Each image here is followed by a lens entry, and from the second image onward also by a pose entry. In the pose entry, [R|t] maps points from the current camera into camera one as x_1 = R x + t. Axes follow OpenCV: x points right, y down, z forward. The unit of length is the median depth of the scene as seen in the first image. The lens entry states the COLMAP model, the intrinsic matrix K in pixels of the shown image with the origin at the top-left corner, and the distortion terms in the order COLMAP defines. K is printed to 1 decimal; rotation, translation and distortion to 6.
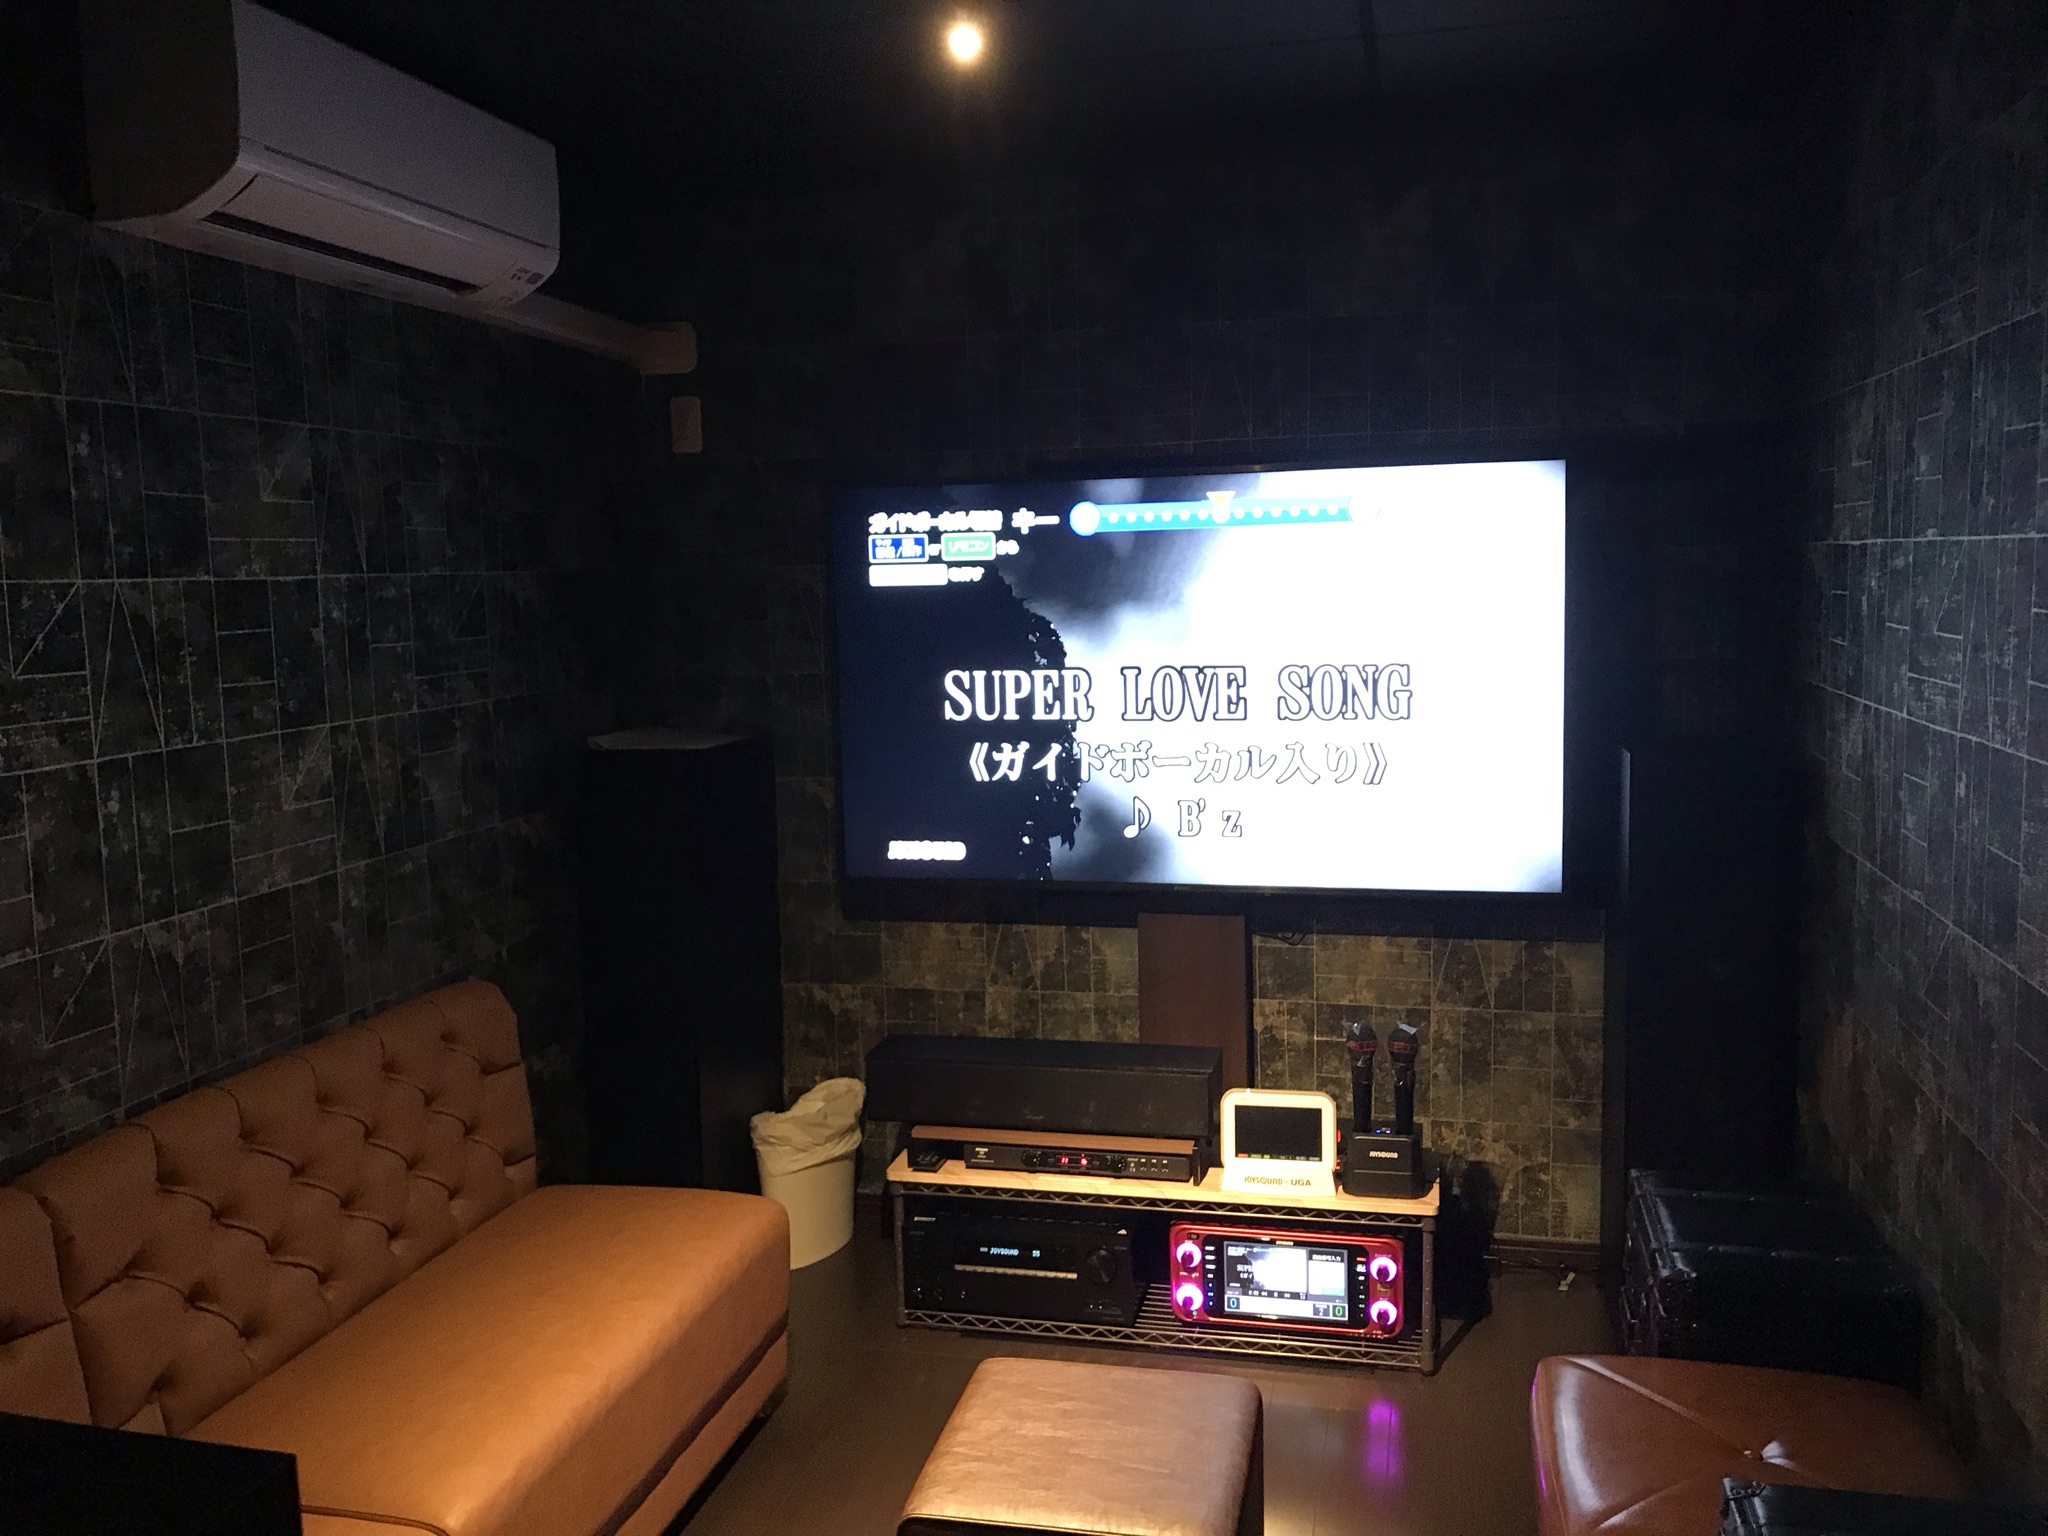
lens RADIAL K [[1723.8, 0, 1028.8], [0, 1723.8, 767.9], [0, 0, 1]] dist [0.039628, -0.046763]
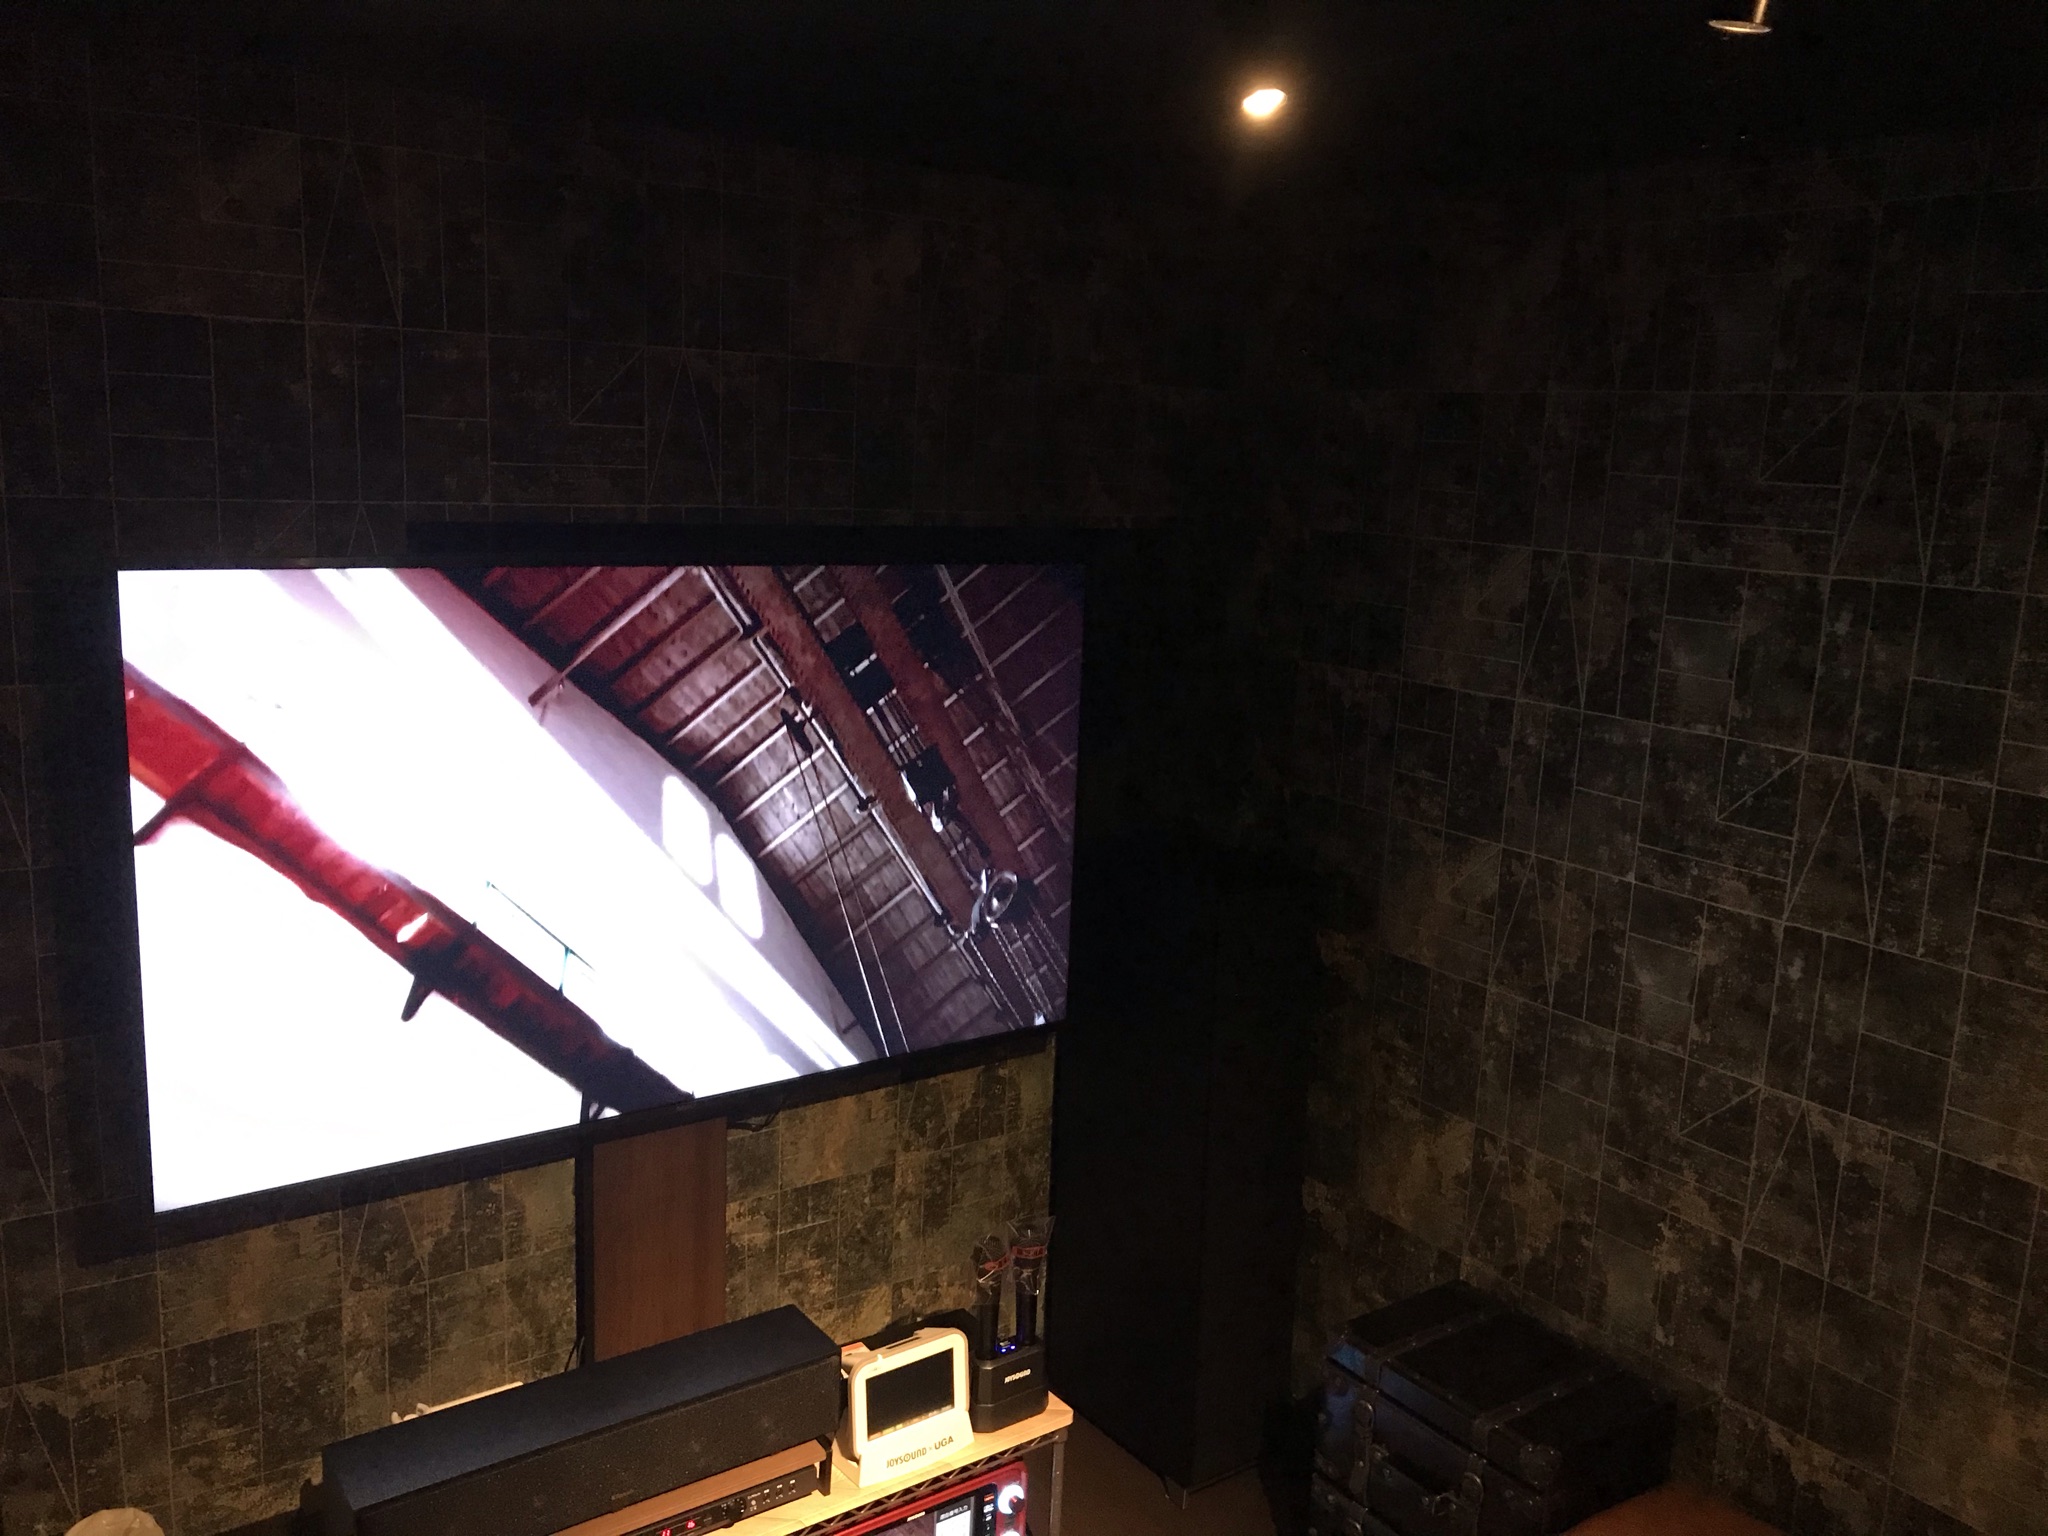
lens RADIAL K [[1723.8, 0, 1029.6], [0, 1723.8, 762.9], [0, 0, 1]] dist [0.039628, -0.046763]
pose [[0.631580, -0.100782, 0.768733, -0.381625], [0.027864, 0.993825, 0.107399, -0.156304], [-0.774810, -0.046411, 0.630488, 0.409901]]
